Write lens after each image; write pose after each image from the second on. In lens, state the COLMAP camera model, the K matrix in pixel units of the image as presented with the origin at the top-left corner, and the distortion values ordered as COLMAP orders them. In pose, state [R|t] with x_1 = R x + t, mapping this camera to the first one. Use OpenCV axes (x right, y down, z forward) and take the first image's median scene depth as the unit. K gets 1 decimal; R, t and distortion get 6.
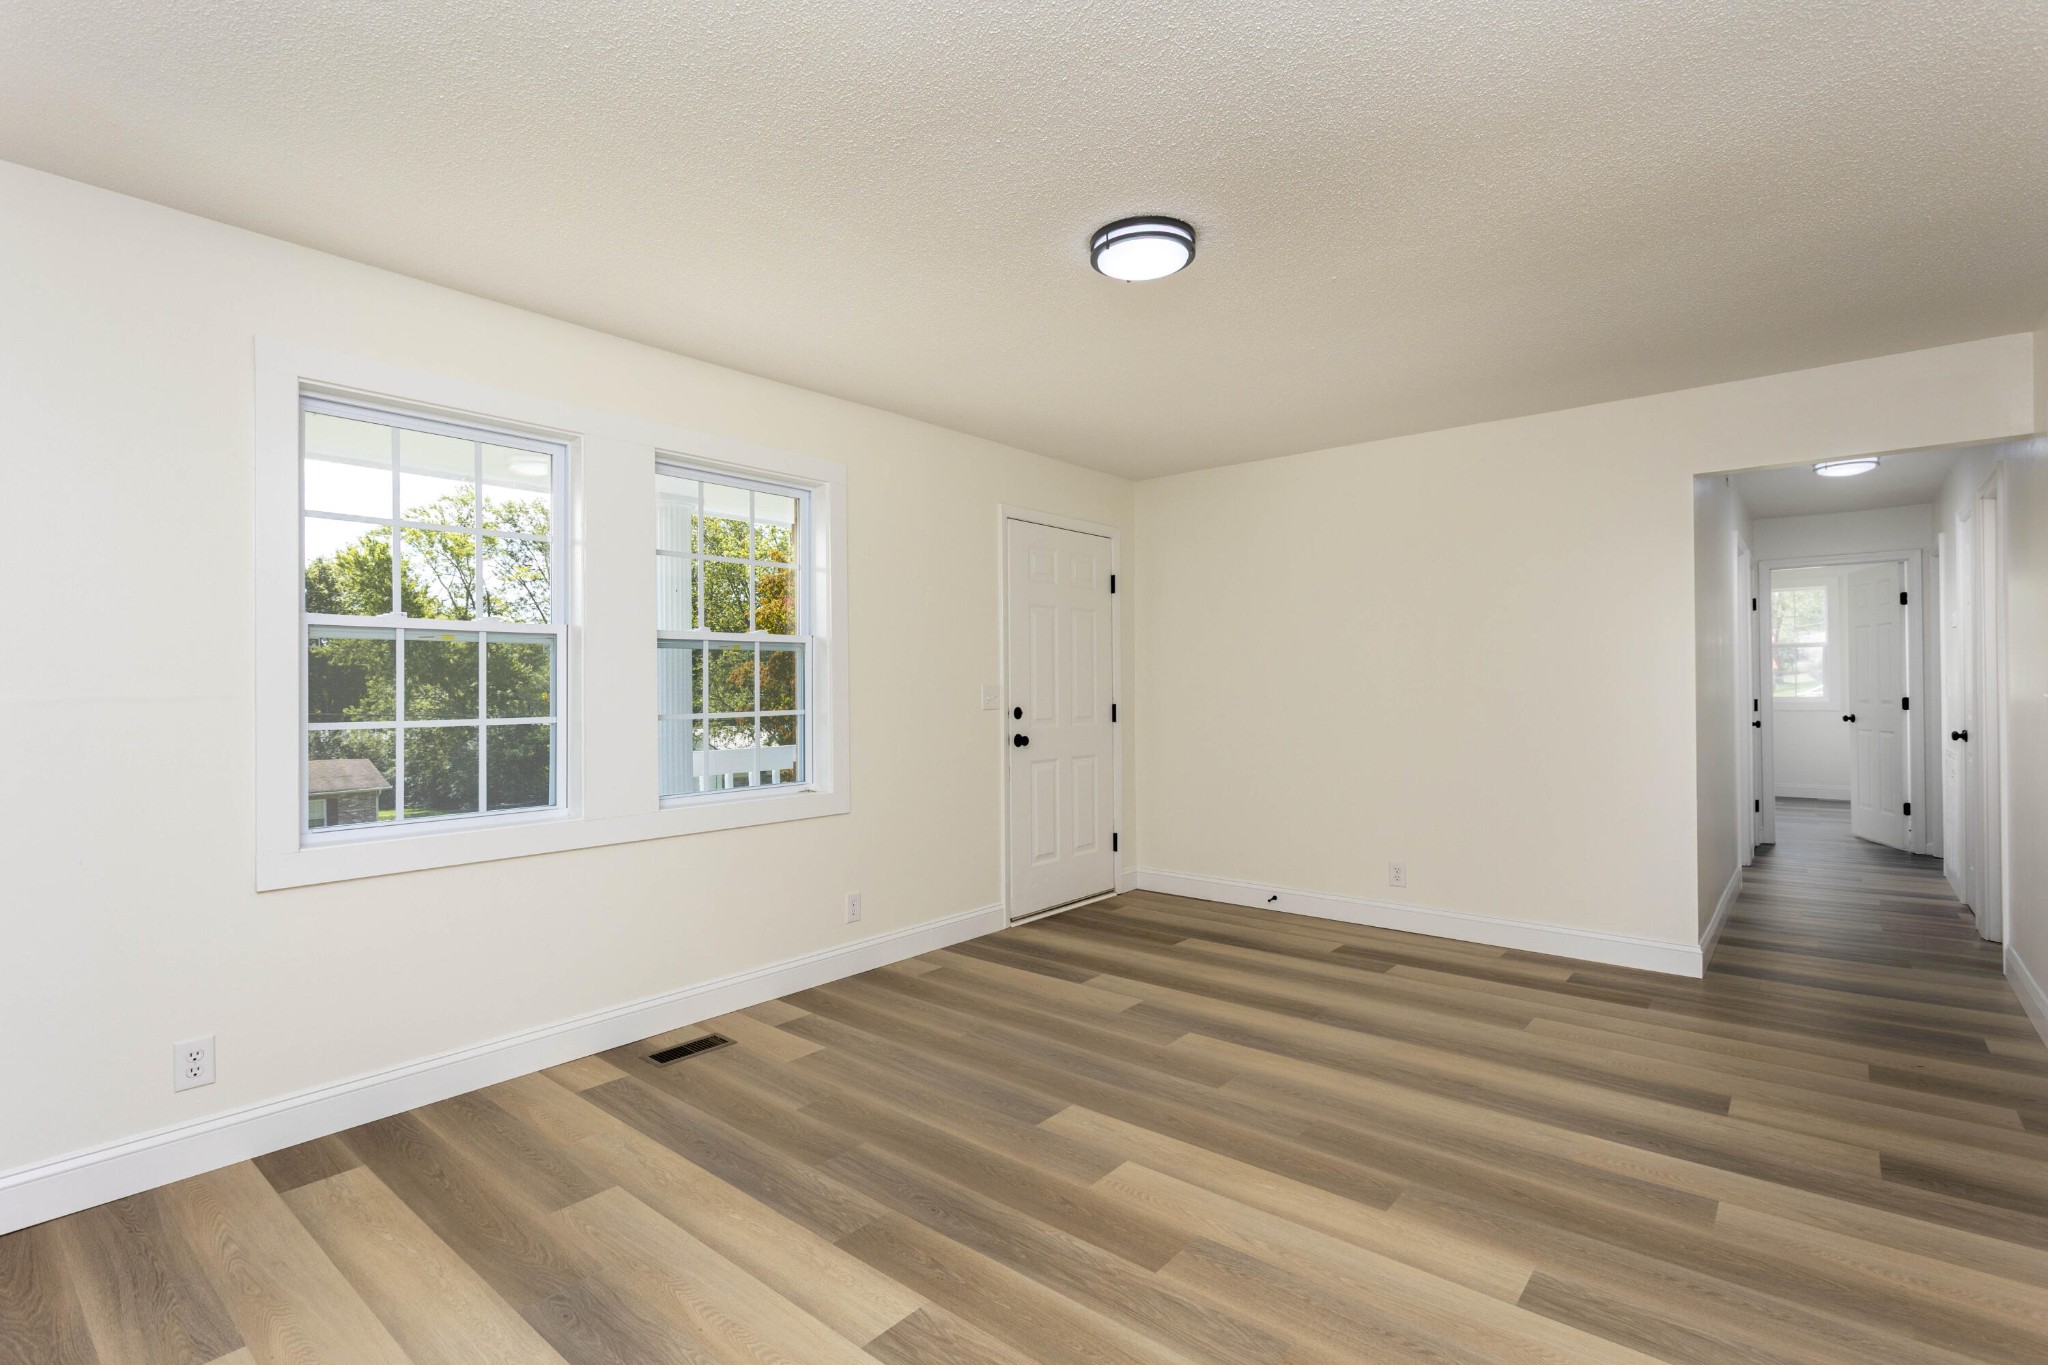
lens RADIAL K [[957.5, 0, 1027.0], [0, 957.5, 692.6], [0, 0, 1]] dist [0.002004, 0.001287]
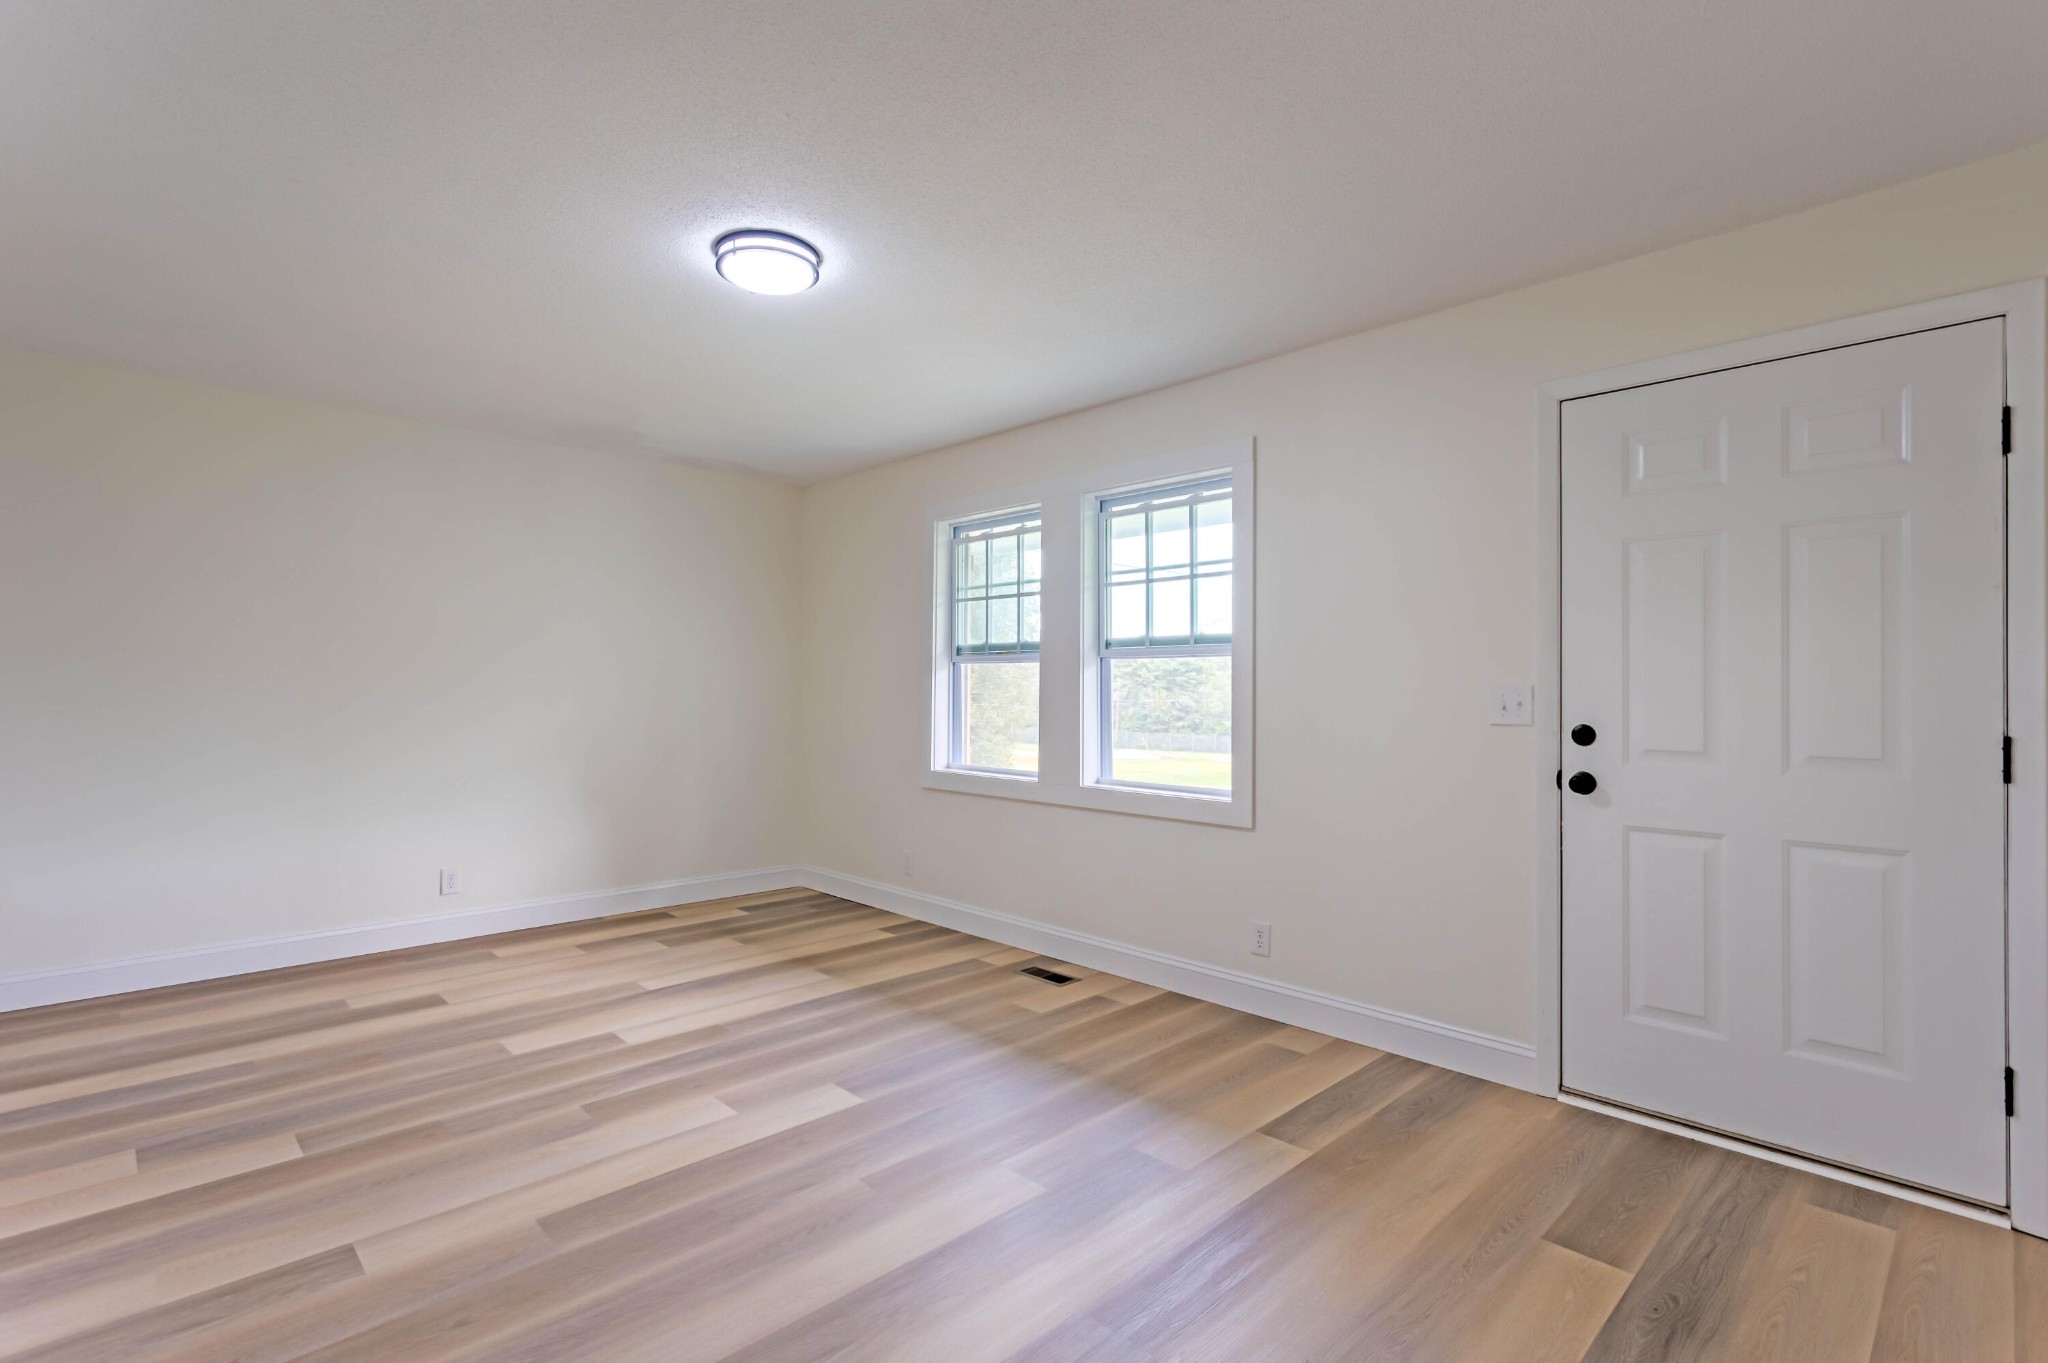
lens RADIAL K [[957.5, 0, 1027.0], [0, 957.5, 691.6], [0, 0, 1]] dist [0.002004, 0.001287]
pose [[-0.105262, 0.009355, -0.994401, 0.901639], [-0.008248, 0.999913, 0.010280, -0.010795], [0.994410, 0.009284, -0.105176, 1.115820]]
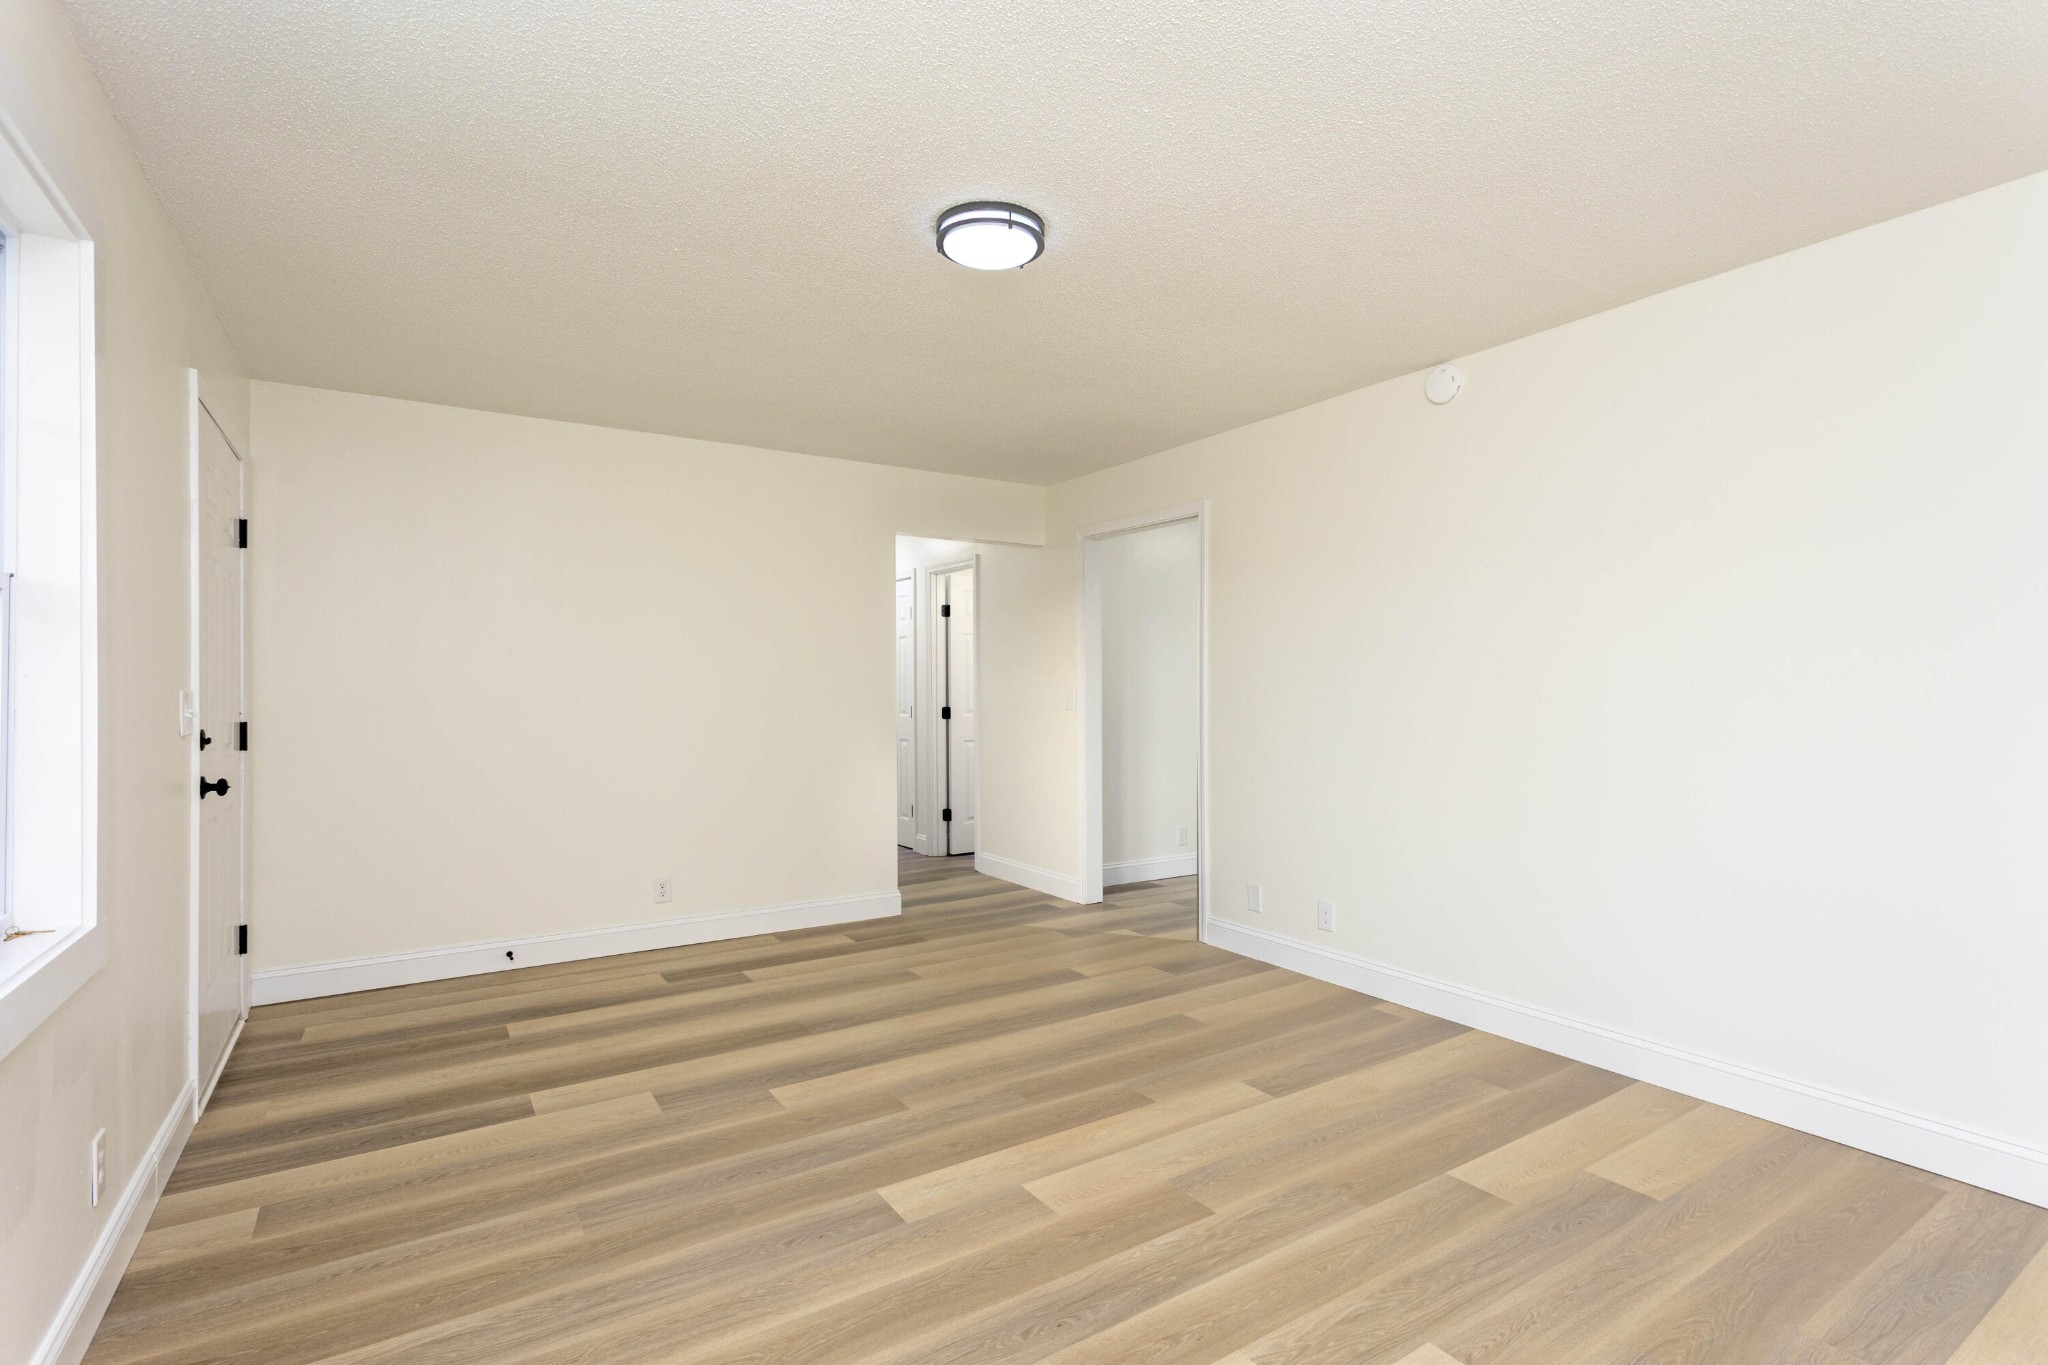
lens RADIAL K [[957.5, 0, 1027.0], [0, 957.5, 692.6], [0, 0, 1]] dist [0.002004, 0.001287]
pose [[0.296640, 0.002557, 0.954986, -0.626116], [0.007984, 0.999955, -0.005158, 0.000495], [-0.954956, 0.009154, 0.296606, 0.545123]]
